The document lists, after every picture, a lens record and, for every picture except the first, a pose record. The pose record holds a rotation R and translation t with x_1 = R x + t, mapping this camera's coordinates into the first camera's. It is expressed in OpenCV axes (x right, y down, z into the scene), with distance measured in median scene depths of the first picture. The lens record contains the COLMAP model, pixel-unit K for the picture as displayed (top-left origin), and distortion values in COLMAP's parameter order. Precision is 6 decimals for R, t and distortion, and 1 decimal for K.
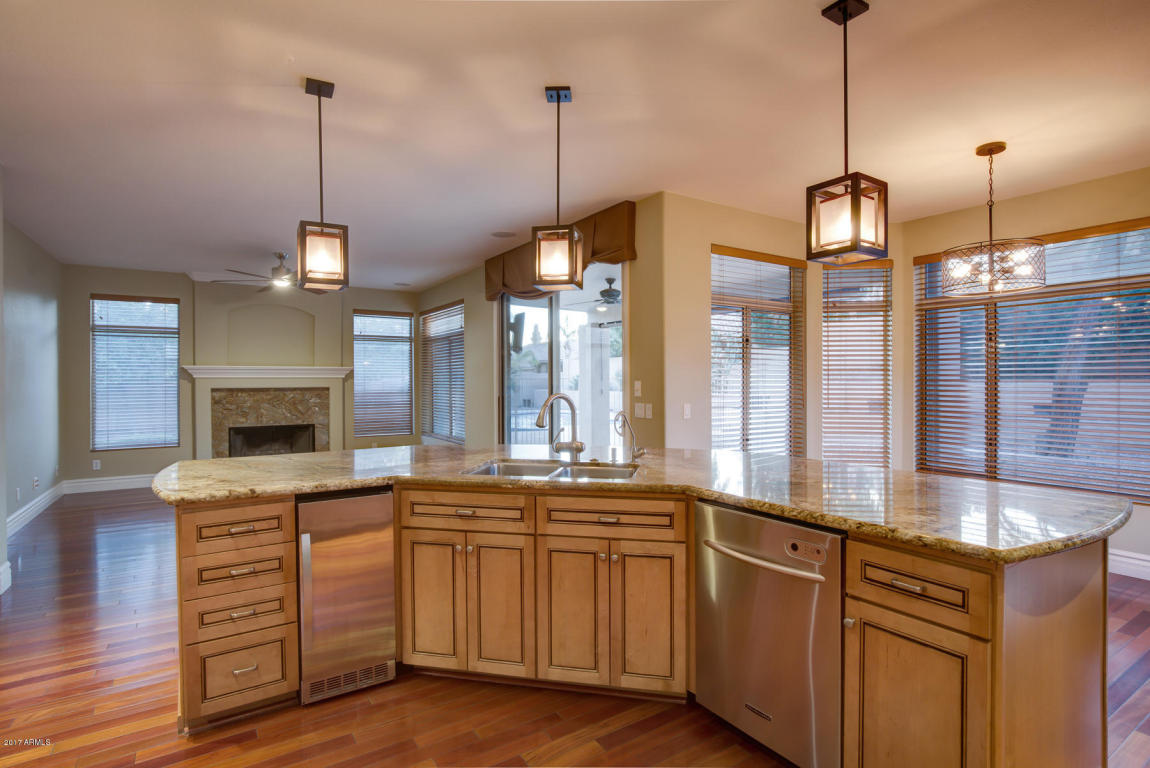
lens RADIAL K [[589.7, 0, 584.3], [0, 589.7, 389.9], [0, 0, 1]] dist [-0.002185, -0.000417]
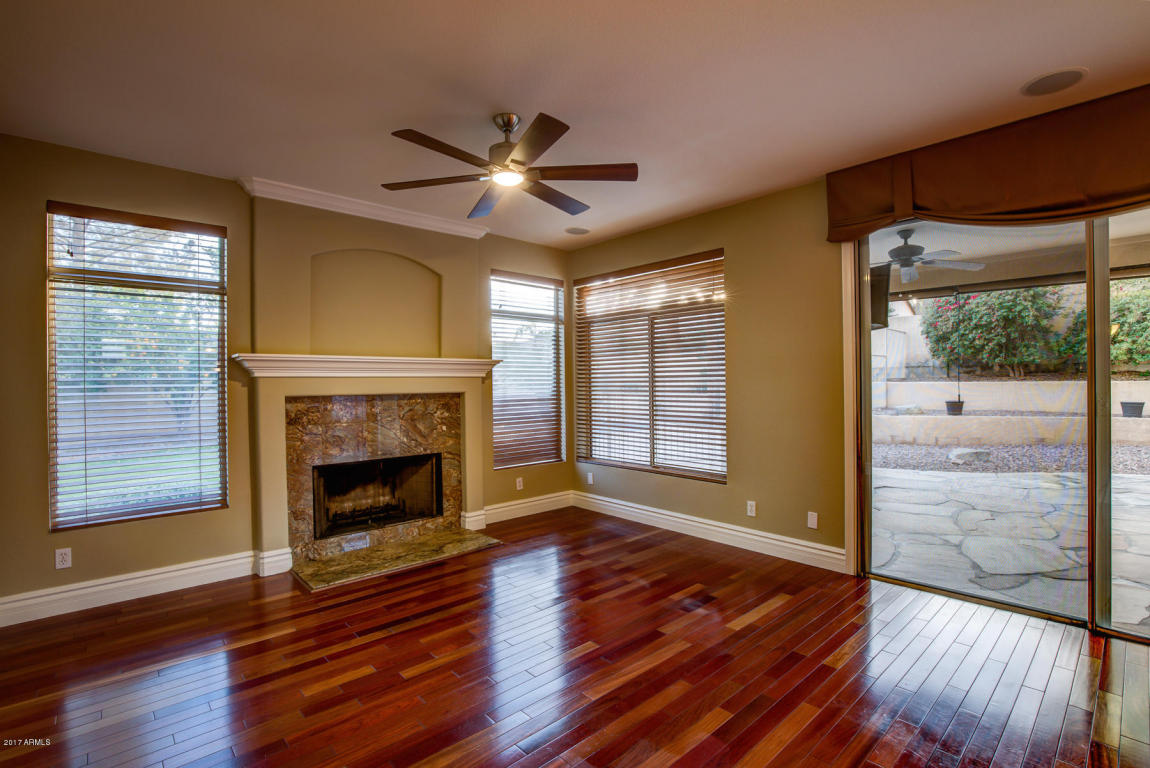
lens RADIAL K [[531.1, 0, 565.9], [0, 531.1, 390.7], [0, 0, 1]] dist [-0.013756, 0.001364]
pose [[0.988587, -0.004414, 0.150588, -0.417501], [0.004082, 0.999988, 0.002518, -0.007264], [-0.150598, -0.001874, 0.988593, 0.442468]]
